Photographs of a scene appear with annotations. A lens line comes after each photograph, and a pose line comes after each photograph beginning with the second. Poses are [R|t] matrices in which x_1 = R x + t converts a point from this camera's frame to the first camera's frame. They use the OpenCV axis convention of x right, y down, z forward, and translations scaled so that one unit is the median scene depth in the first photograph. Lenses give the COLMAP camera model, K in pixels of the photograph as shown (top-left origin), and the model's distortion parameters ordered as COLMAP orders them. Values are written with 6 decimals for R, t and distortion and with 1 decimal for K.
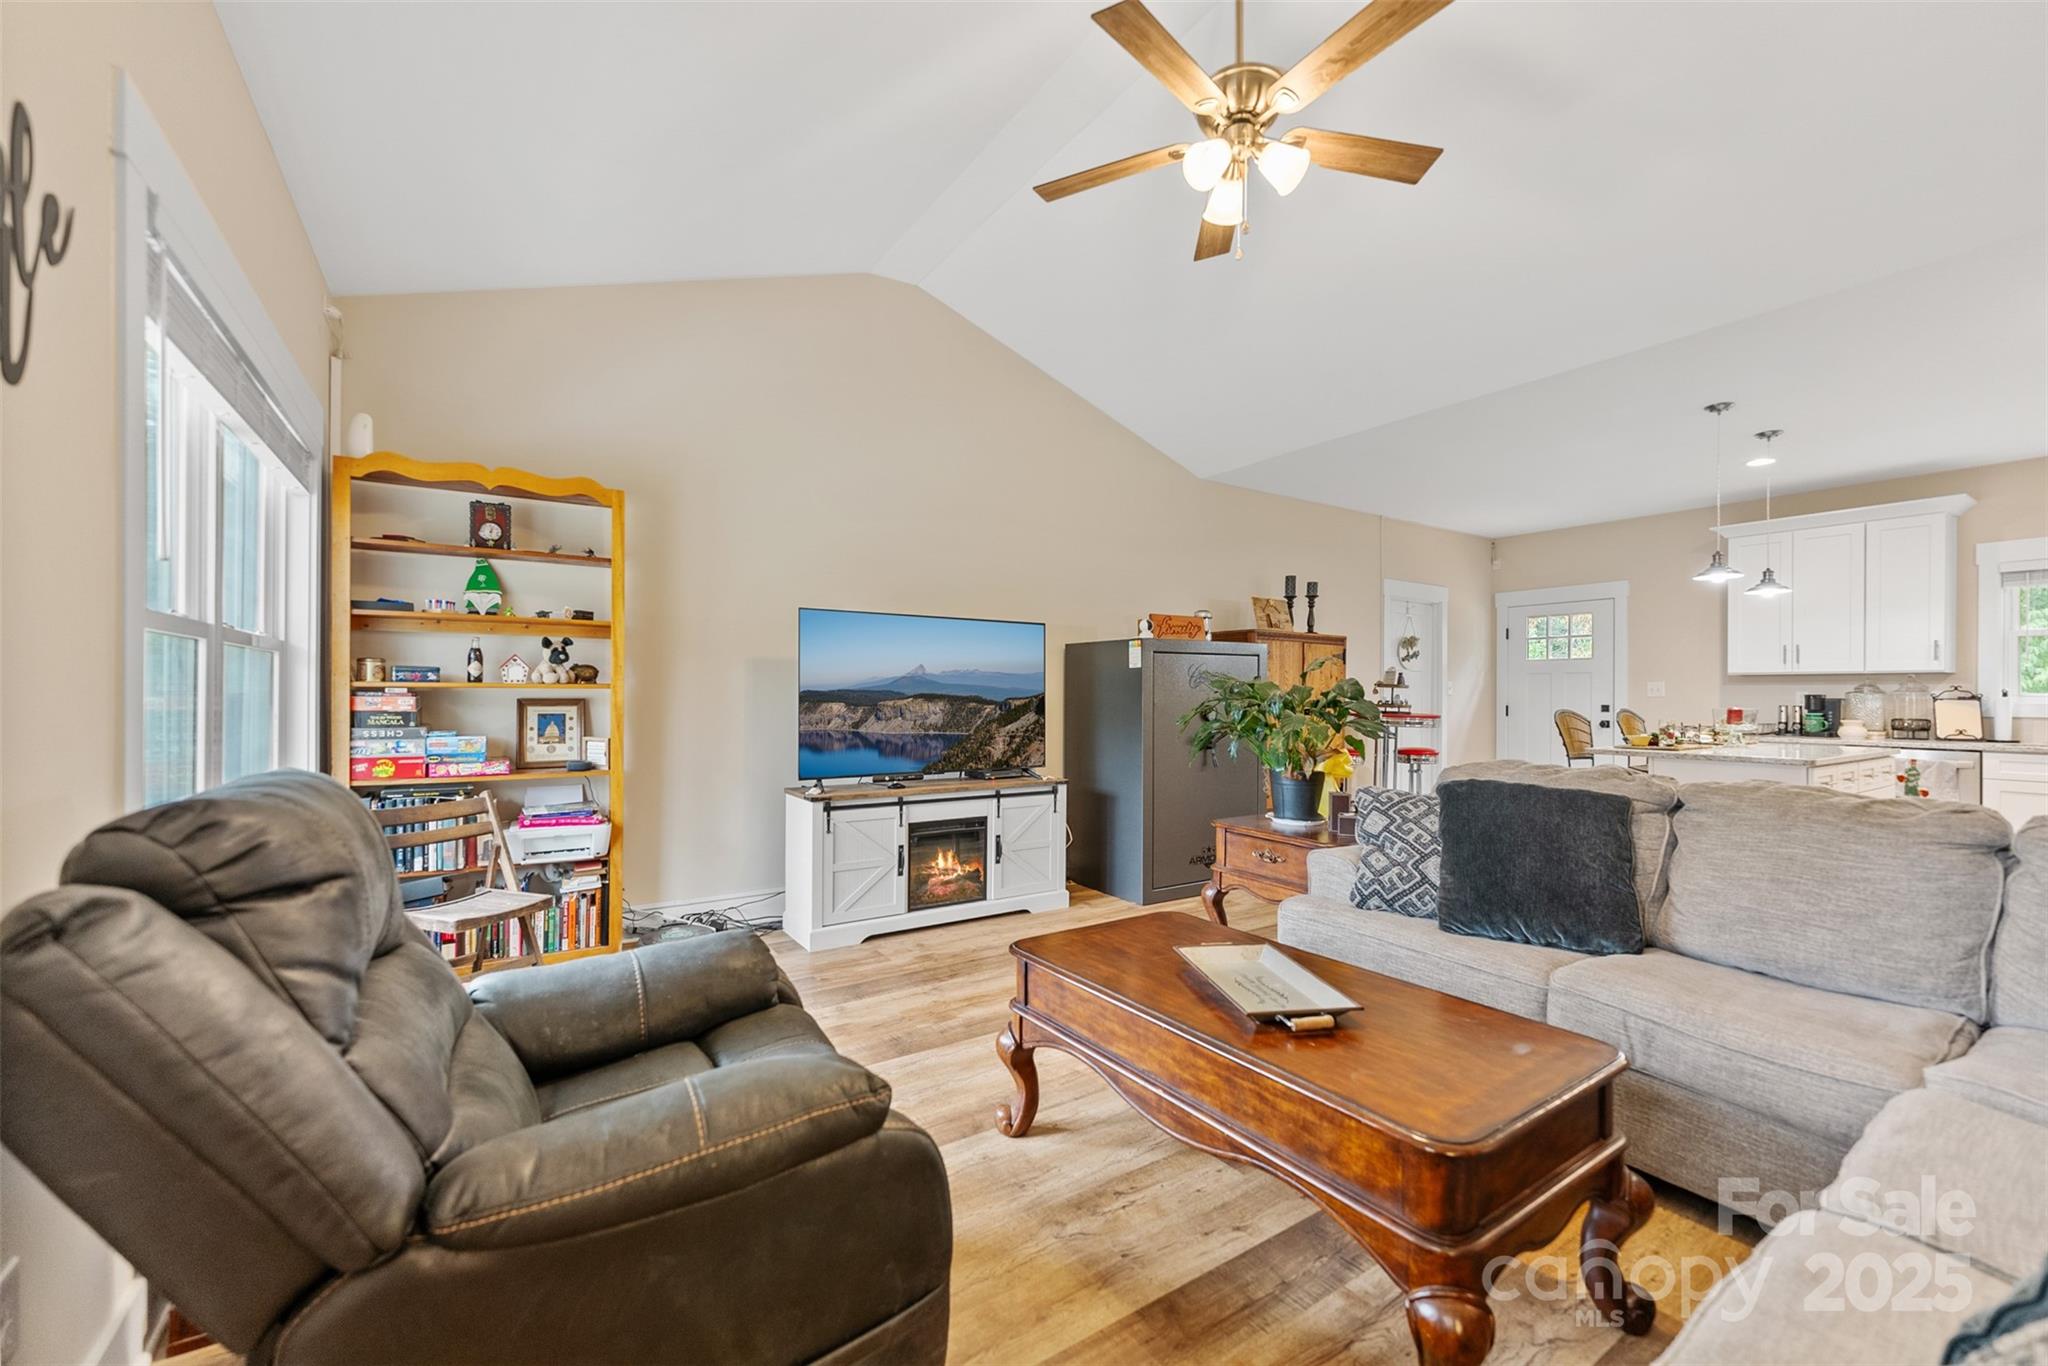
lens RADIAL K [[822.6, 0, 1023.0], [0, 822.6, 692.6], [0, 0, 1]] dist [0.002021, 0.000130]
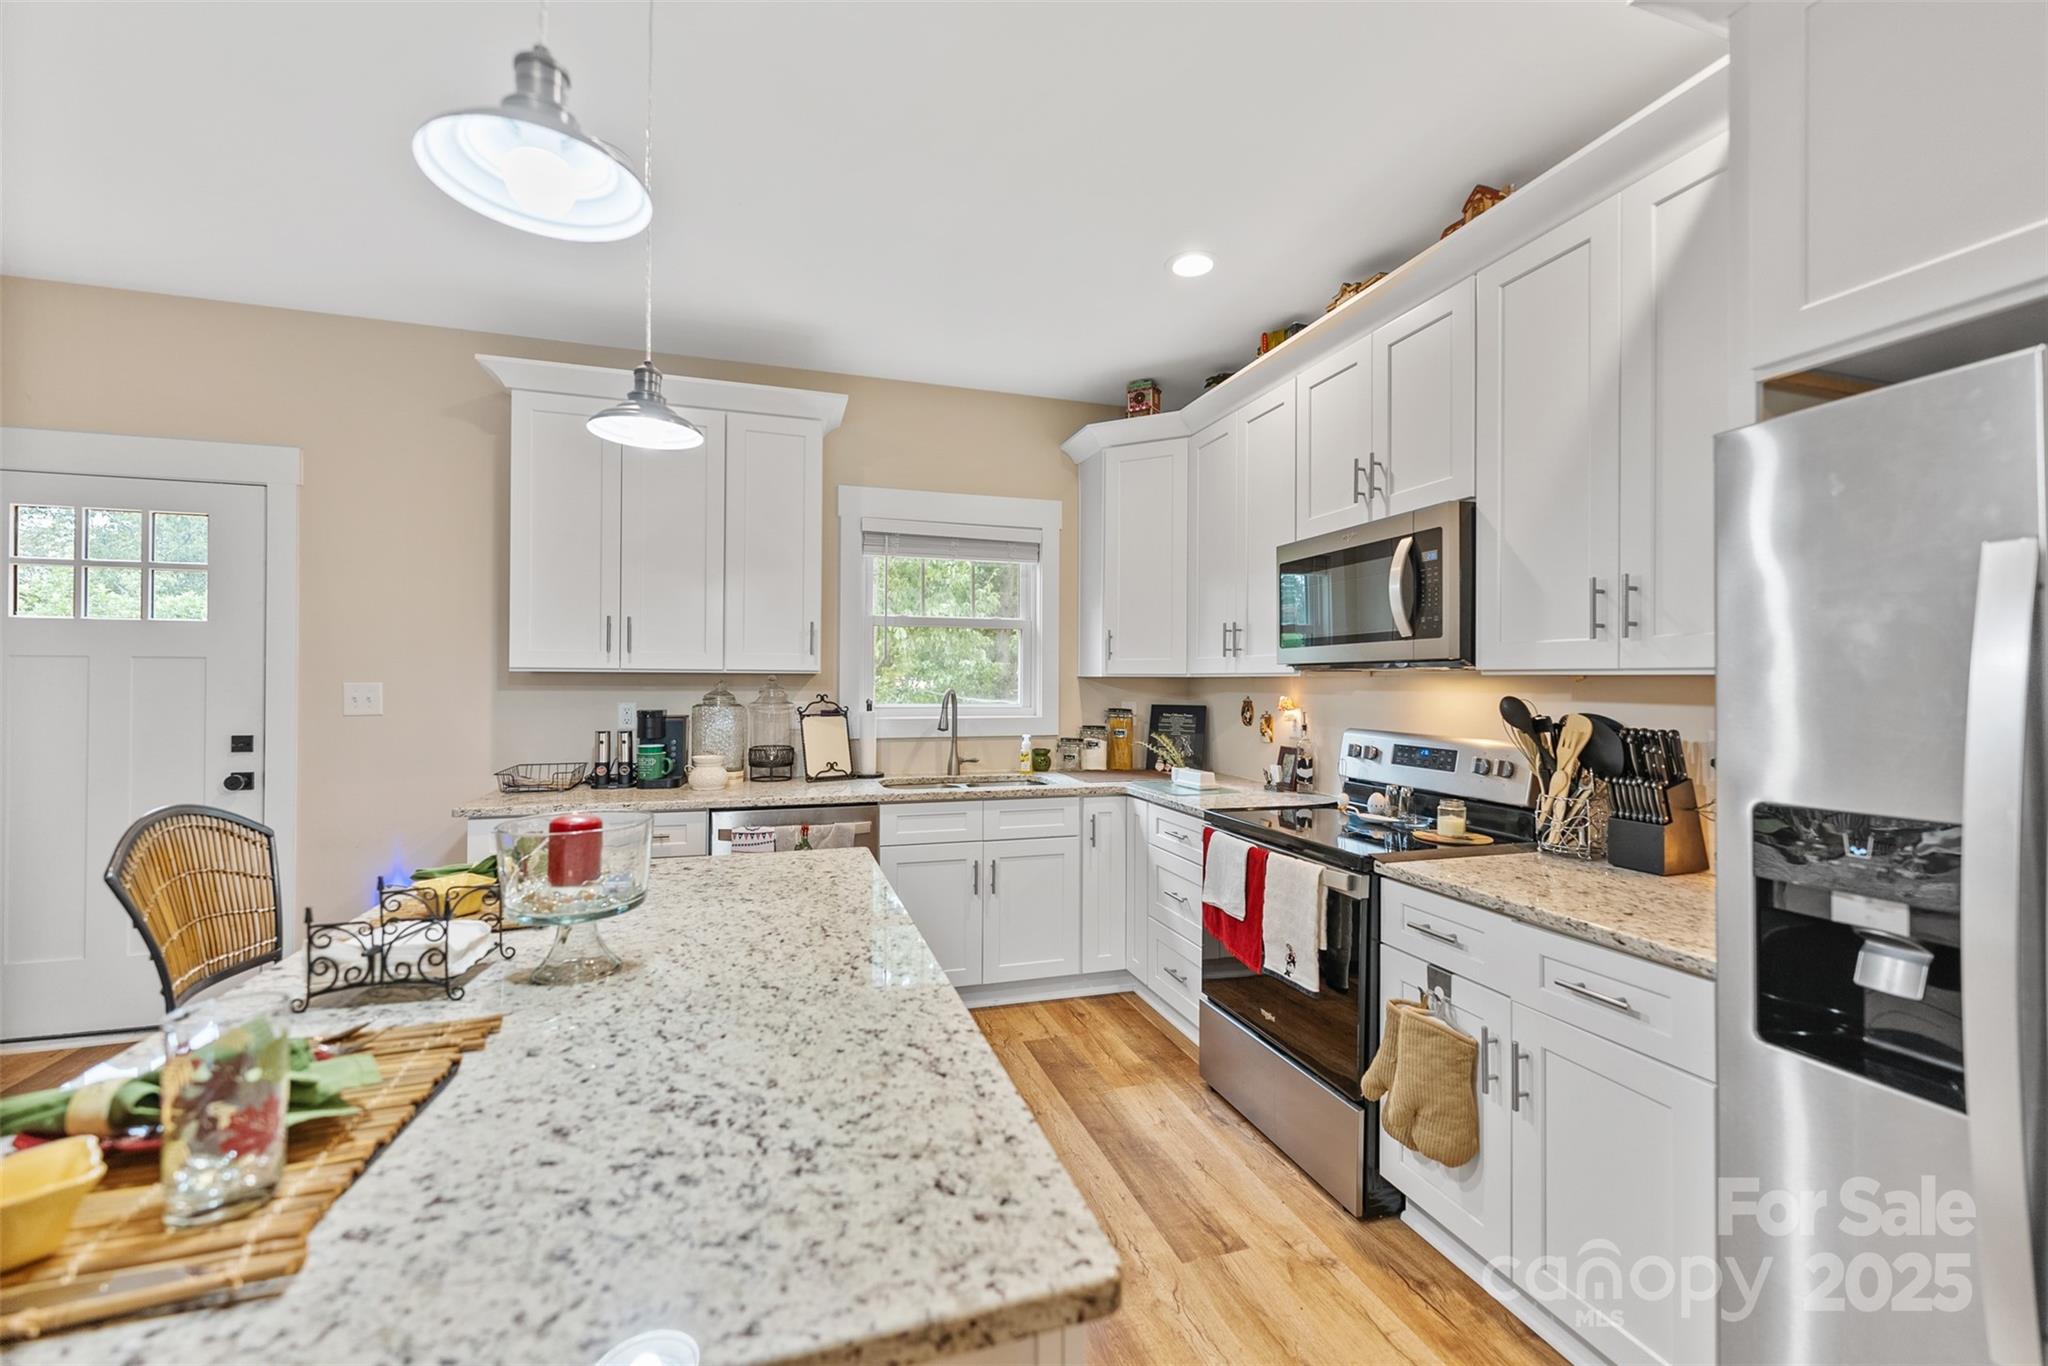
lens RADIAL K [[815.9, 0, 1027.2], [0, 815.9, 679.1], [0, 0, 1]] dist [-0.000576, 0.000104]
pose [[0.271074, 0.000967, 0.962558, 0.760119], [-0.006251, 0.999980, 0.000756, -0.029951], [-0.962538, -0.006222, 0.271075, 0.920089]]
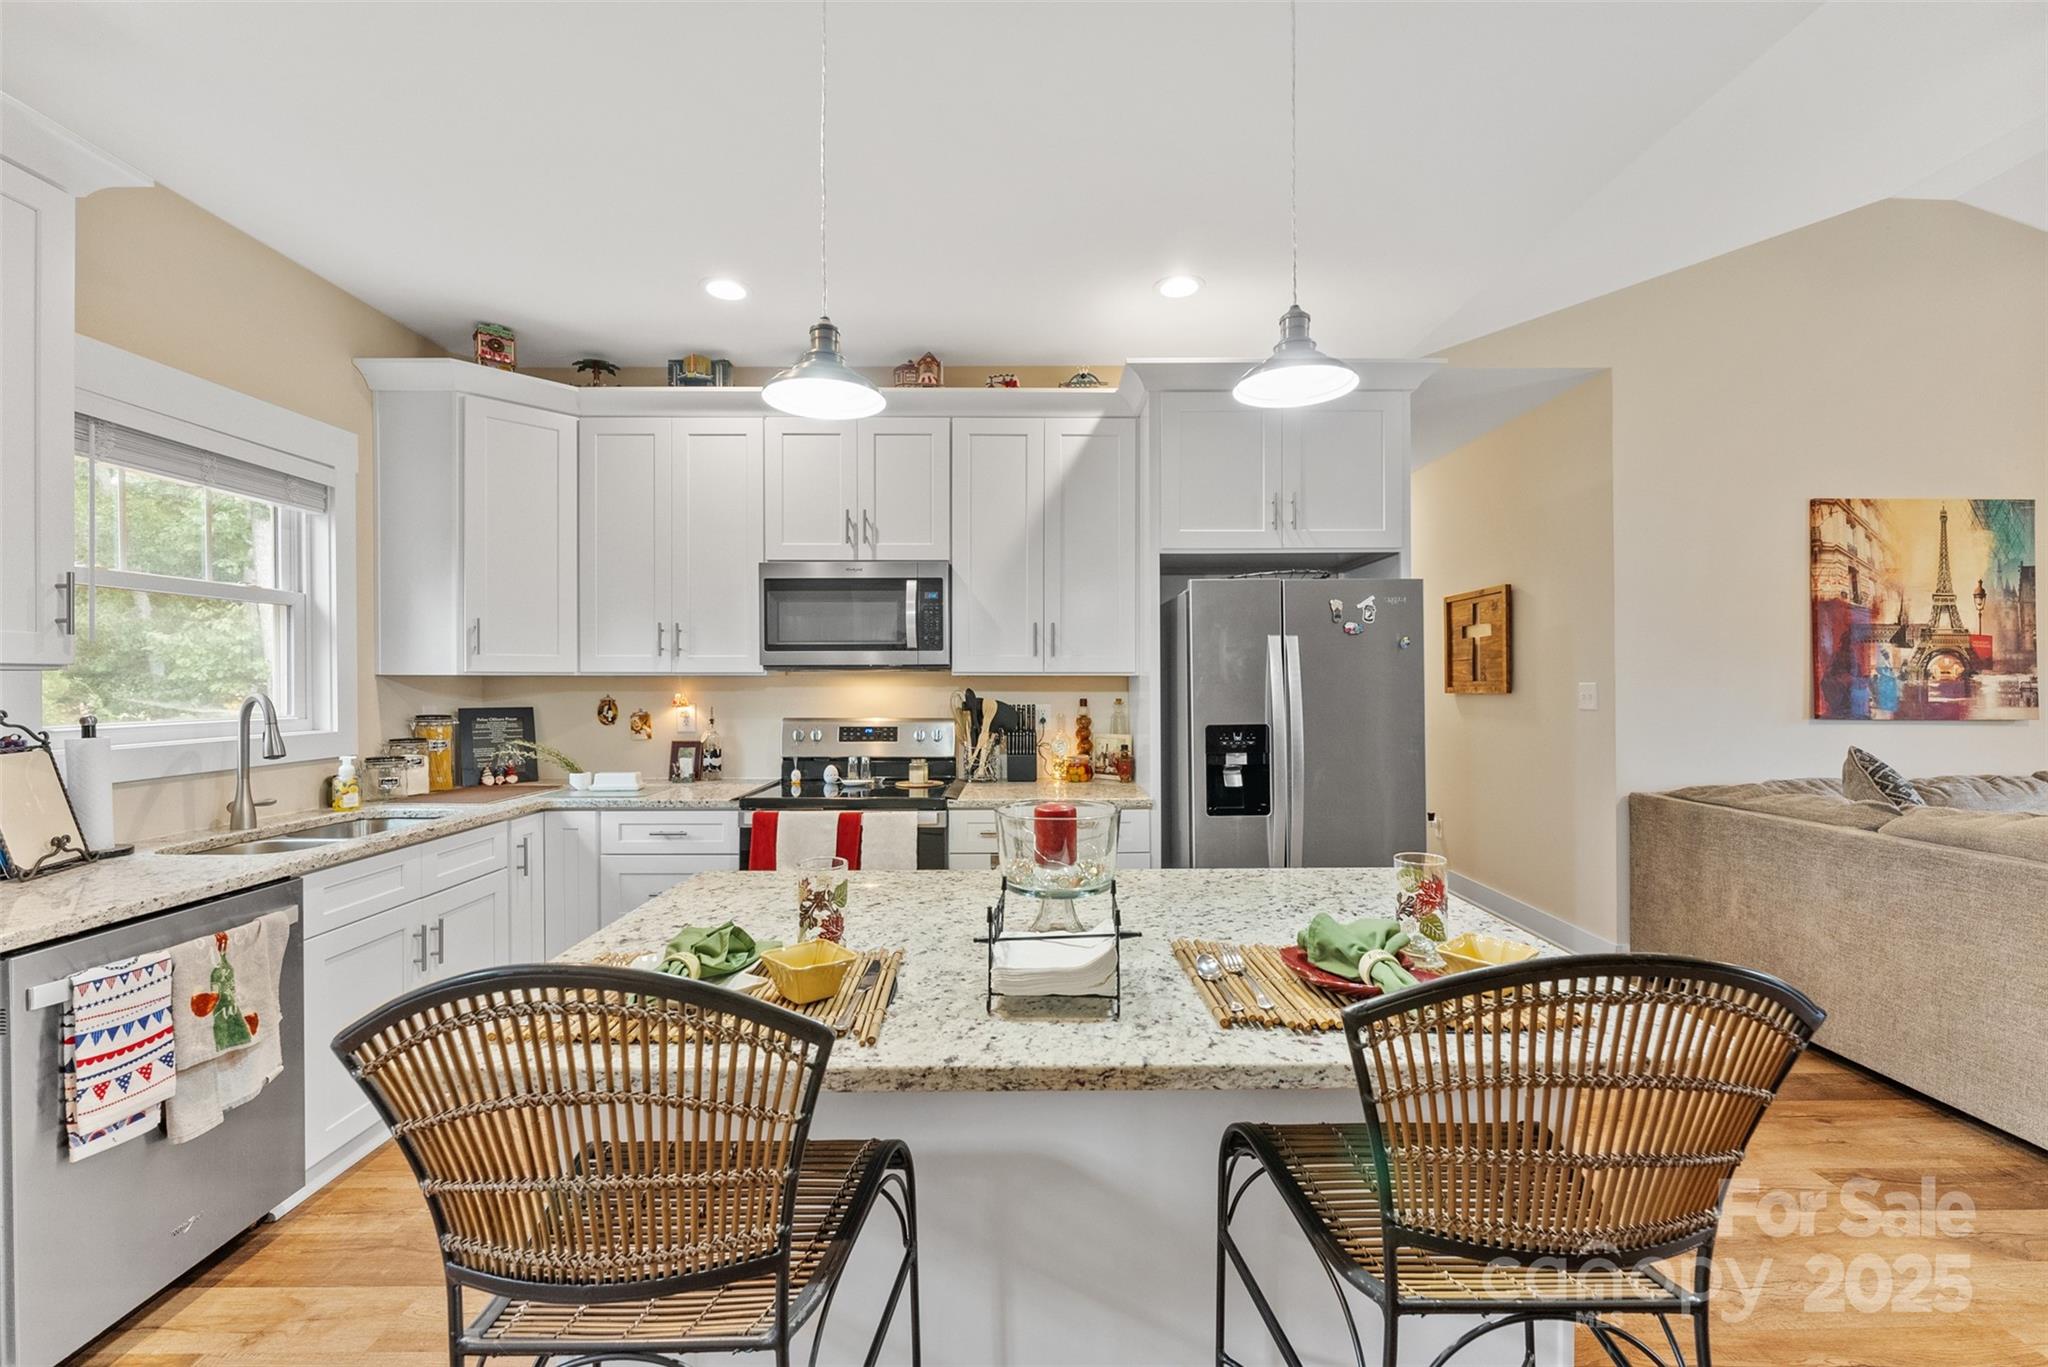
lens RADIAL K [[838.1, 0, 1022.9], [0, 838.1, 680.6], [0, 0, 1]] dist [-0.003440, 0.000345]
pose [[-0.840196, -0.002742, 0.542275, 0.825269], [-0.002397, 0.999996, 0.001343, -0.029756], [-0.542277, -0.000172, -0.840200, 1.458554]]
